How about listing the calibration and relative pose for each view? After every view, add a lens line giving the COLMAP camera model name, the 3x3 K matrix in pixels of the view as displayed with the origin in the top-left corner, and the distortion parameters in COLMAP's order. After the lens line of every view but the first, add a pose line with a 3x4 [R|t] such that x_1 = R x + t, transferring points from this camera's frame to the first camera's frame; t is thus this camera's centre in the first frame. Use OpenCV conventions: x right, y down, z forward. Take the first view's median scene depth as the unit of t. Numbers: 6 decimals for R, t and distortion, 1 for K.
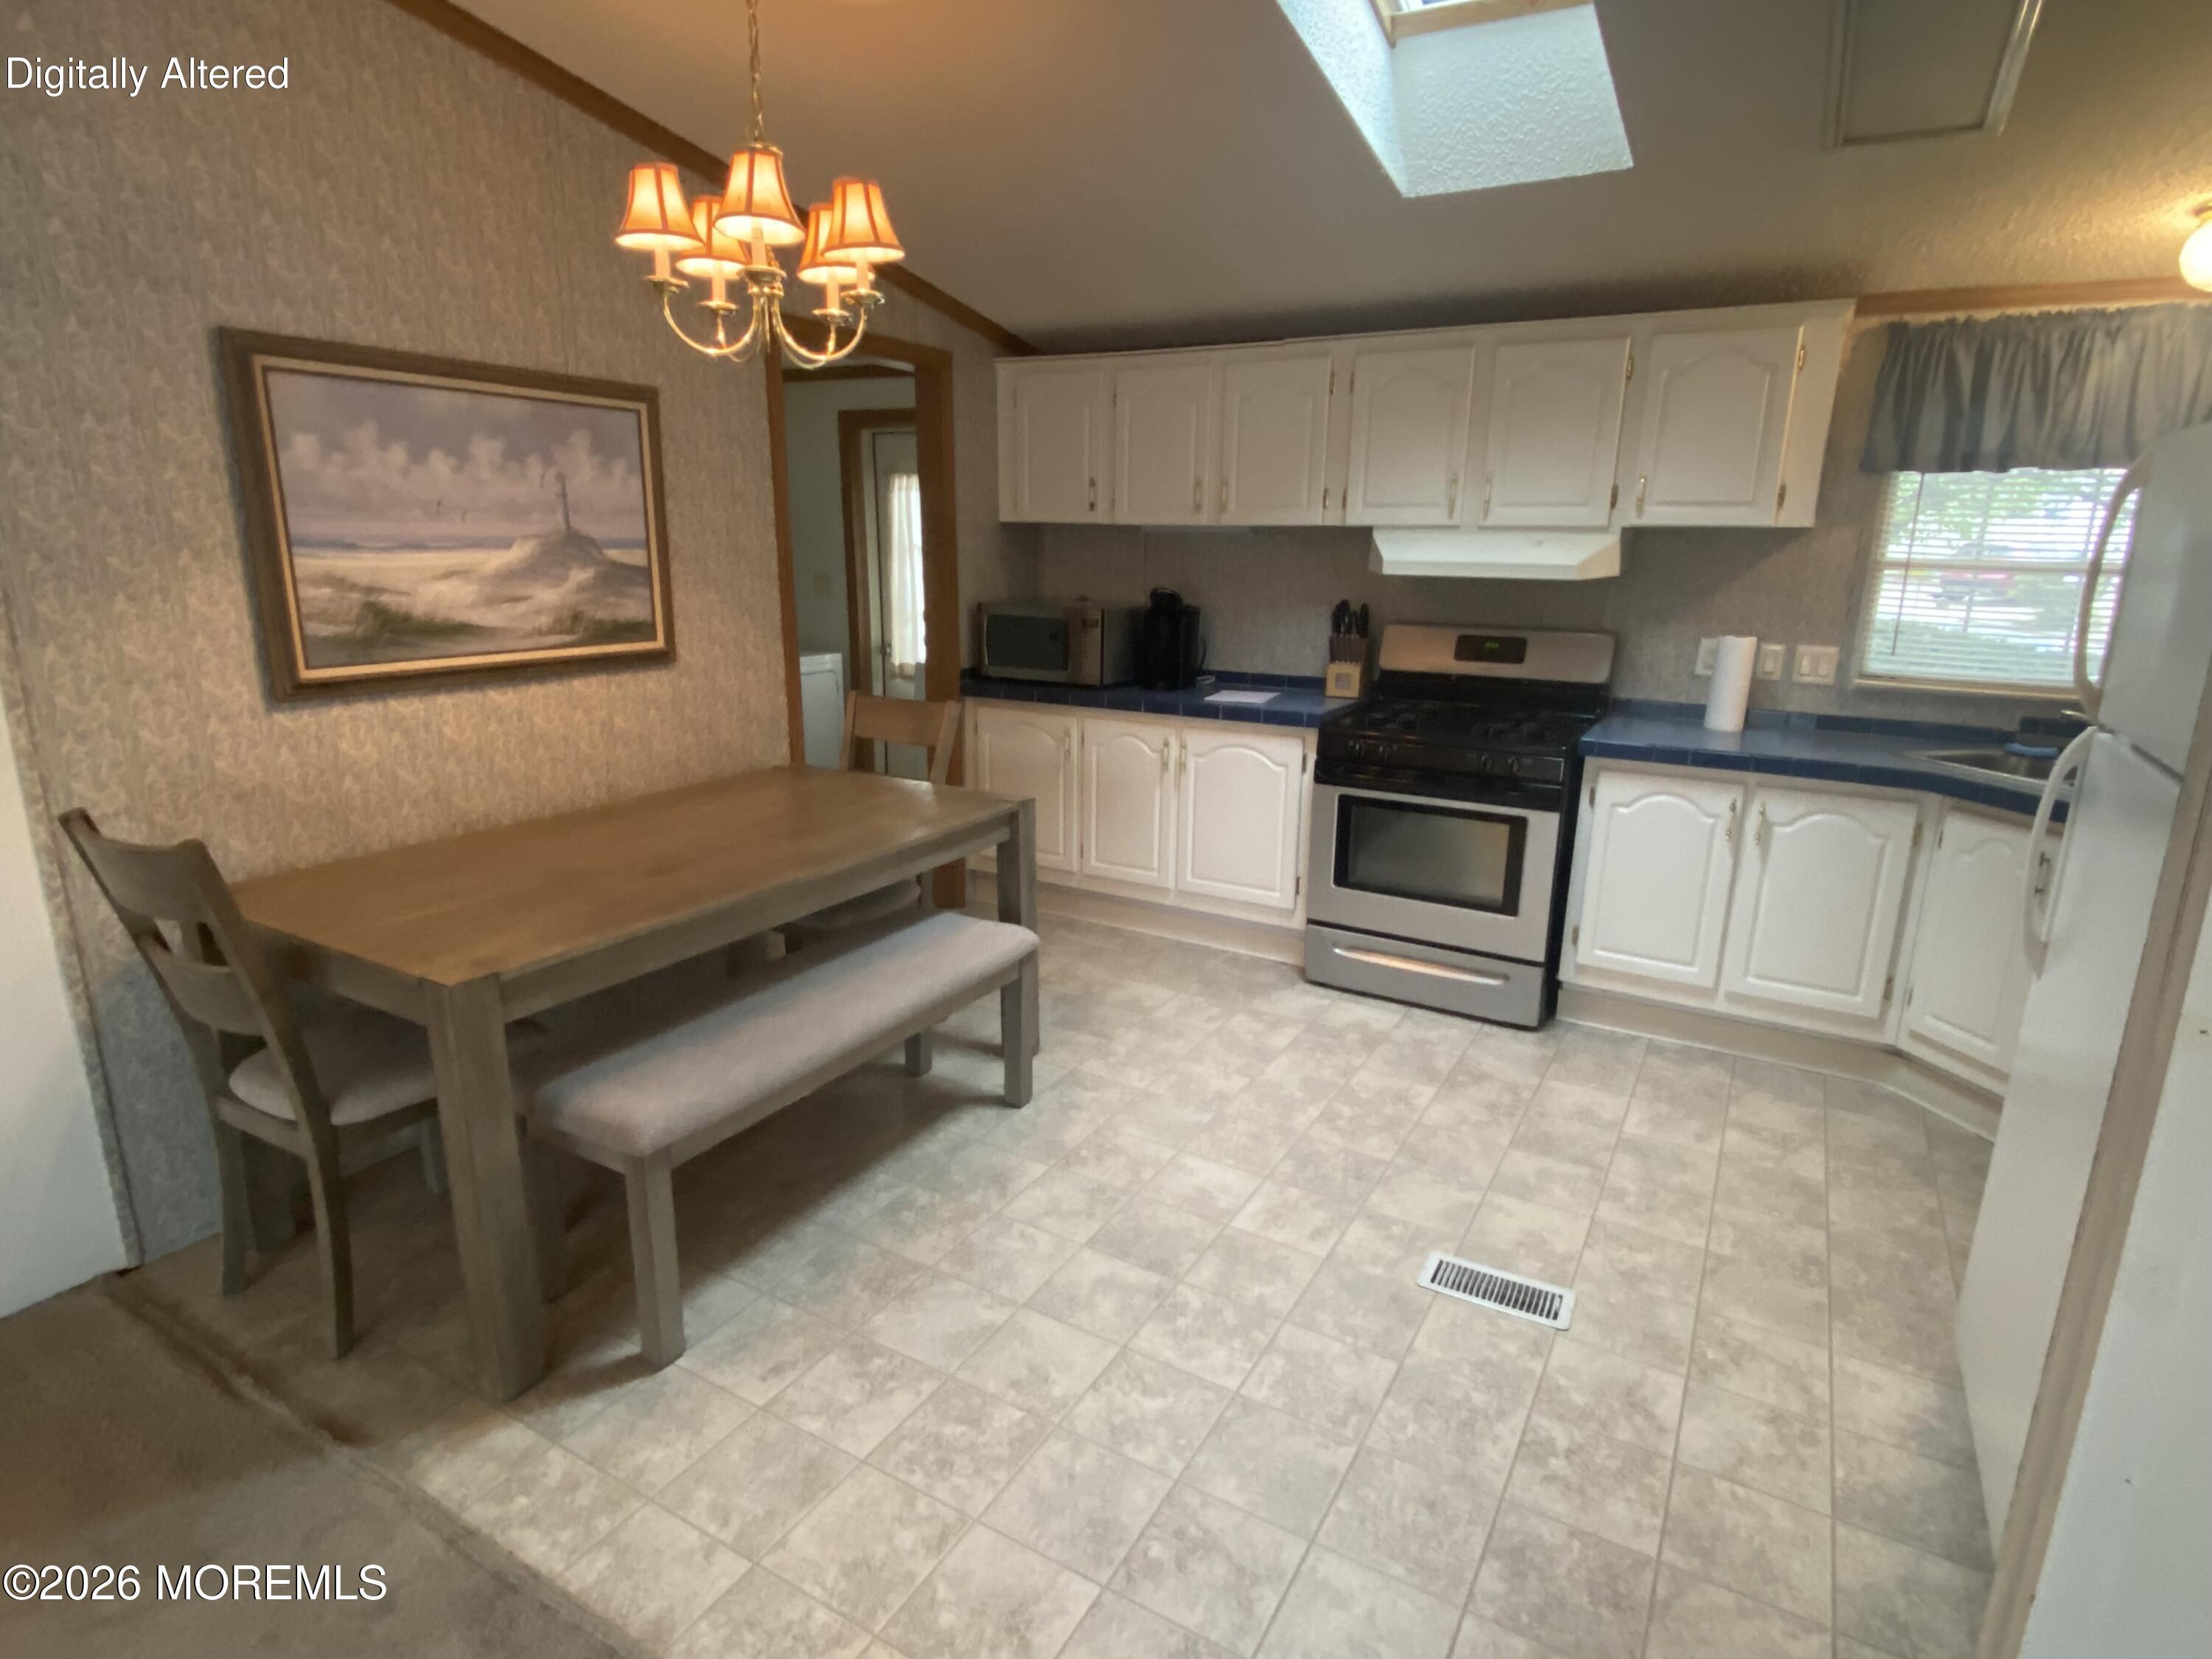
lens RADIAL K [[1185.1, 0, 1106.0], [0, 1185.1, 829.5], [0, 0, 1]] dist [0.071956, -0.060612]
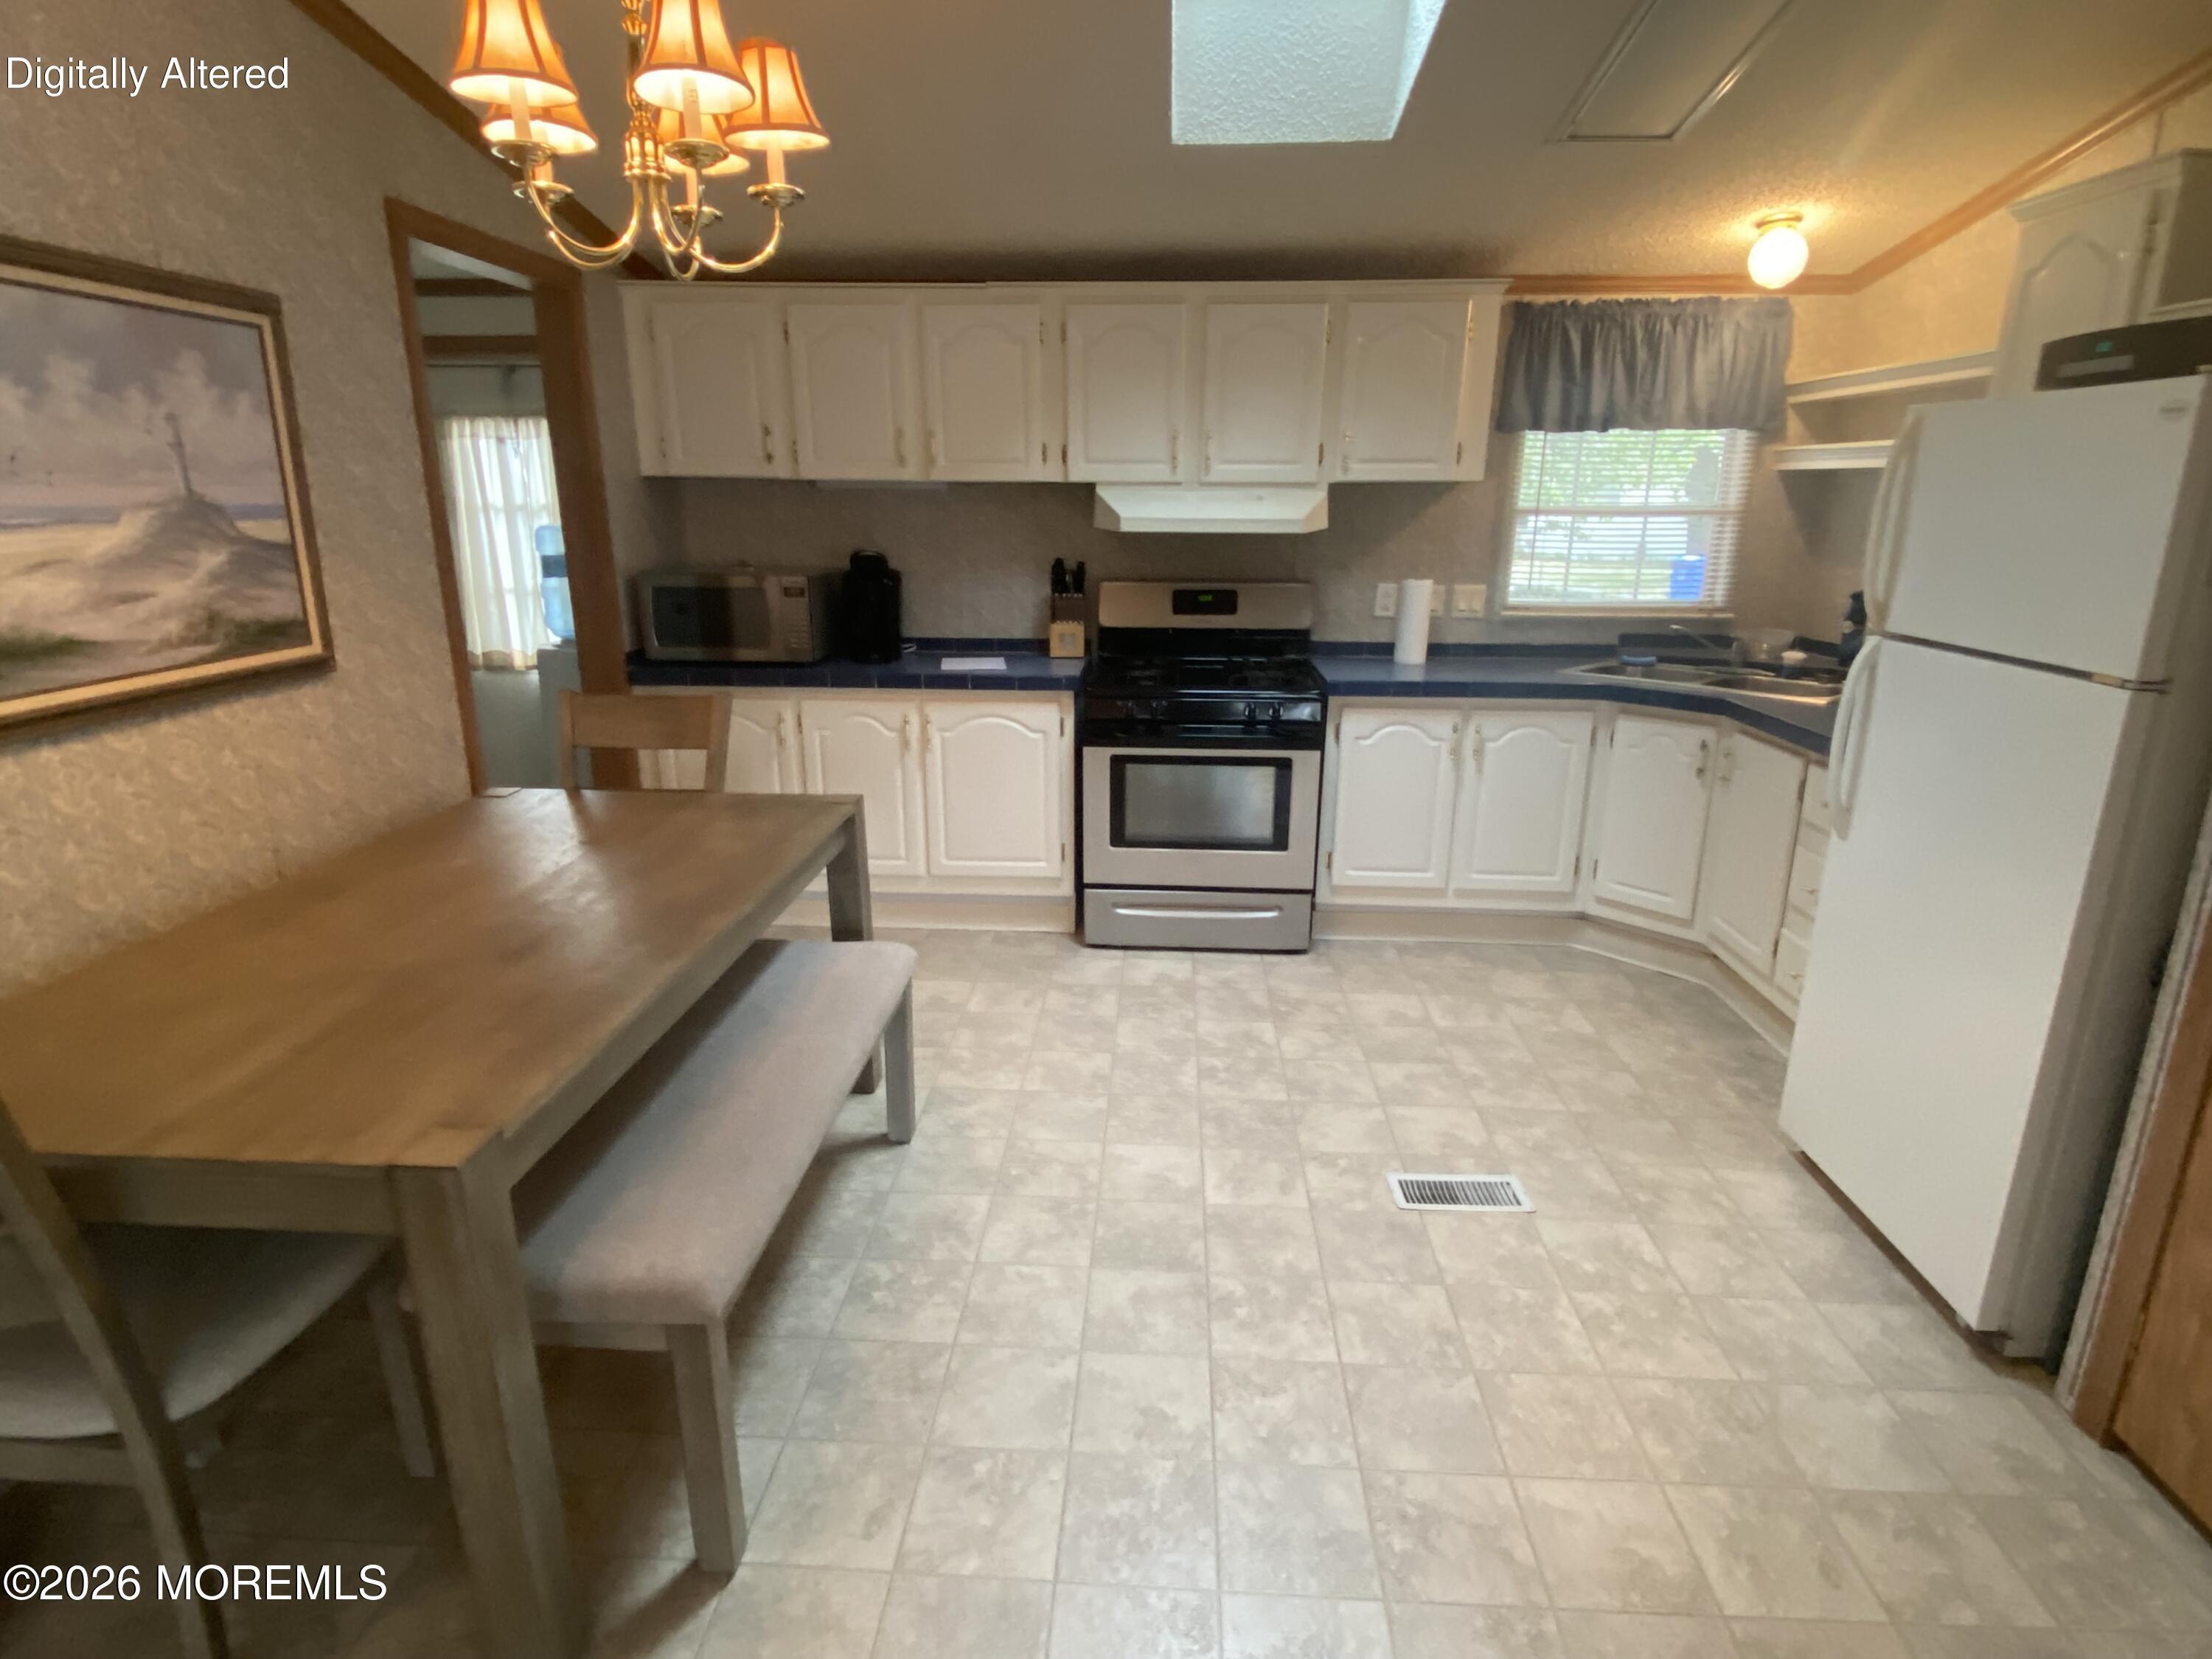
lens RADIAL K [[1185.1, 0, 1106.0], [0, 1185.1, 829.5], [0, 0, 1]] dist [0.071956, -0.060612]
pose [[0.891010, -0.134584, 0.433577, -0.281634], [0.119448, 0.990896, 0.062111, -0.034018], [-0.437989, -0.003552, 0.898973, 0.125976]]
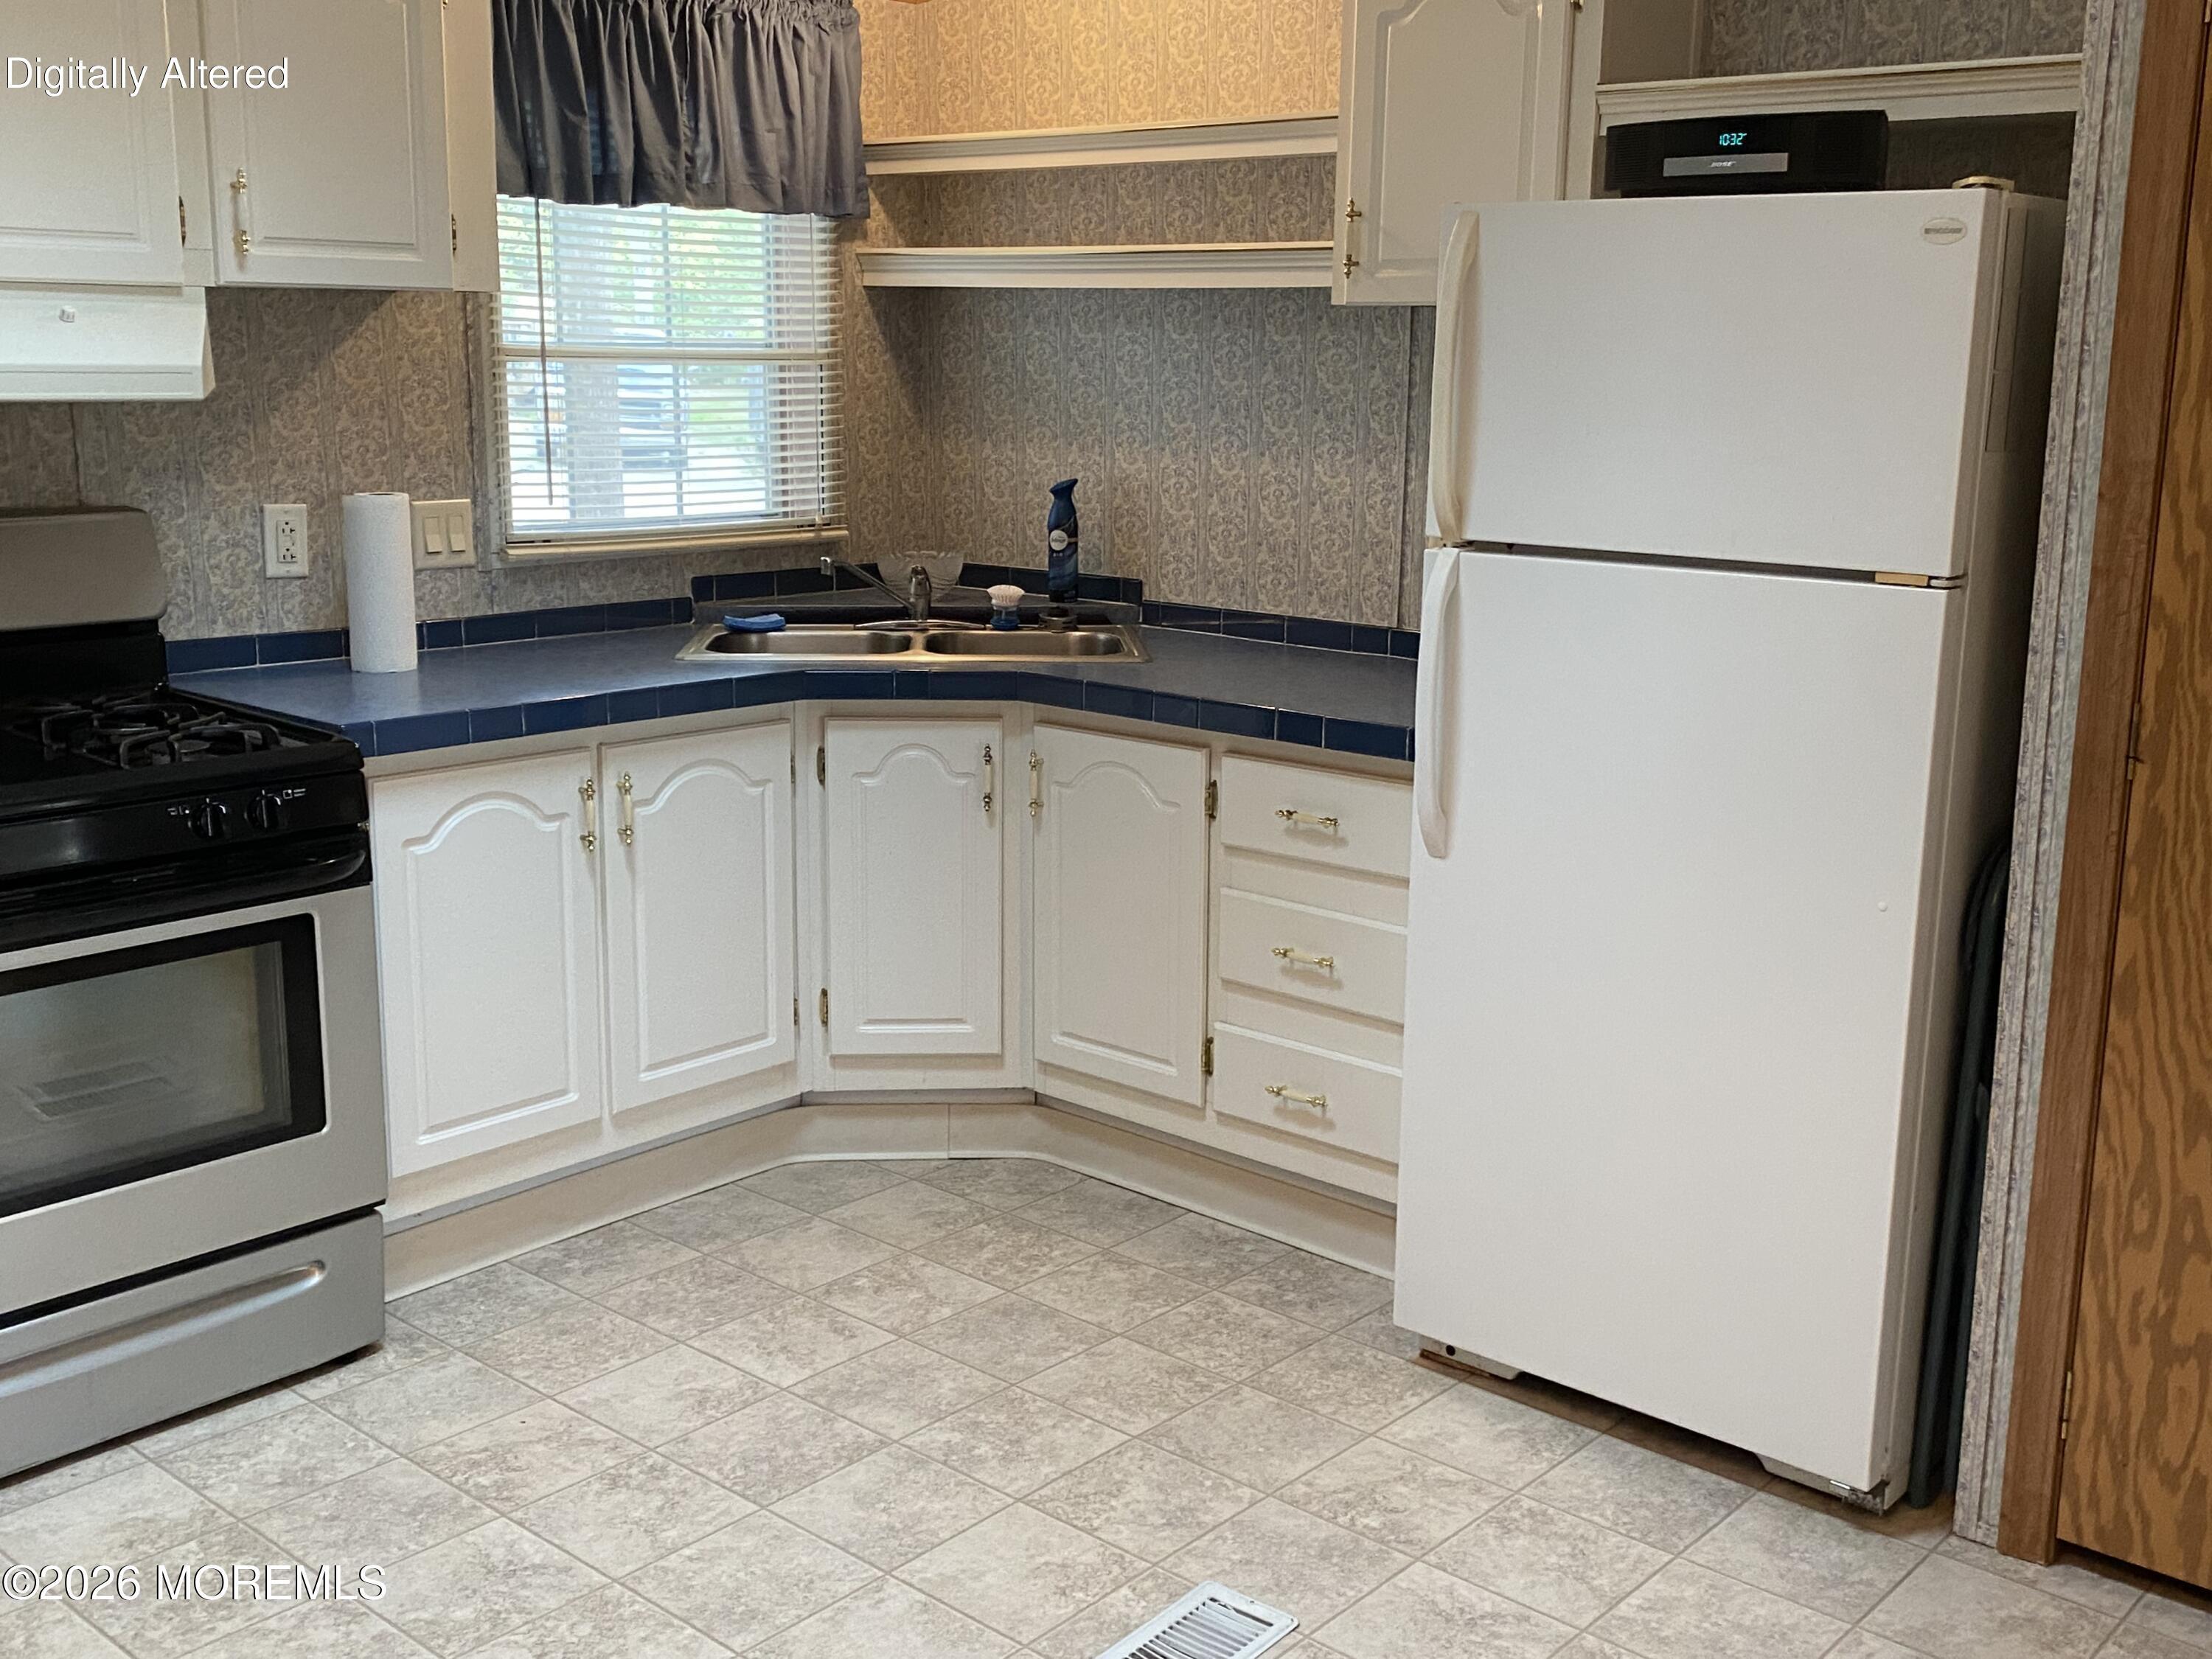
lens RADIAL K [[2277.0, 0, 1141.5], [0, 2277.0, 829.4], [0, 0, 1]] dist [0.028544, 0.002071]
pose [[0.178384, -0.226005, 0.957654, -0.453042], [0.227421, 0.956381, 0.183343, -0.138145], [-0.957319, 0.185085, 0.222001, 0.523199]]
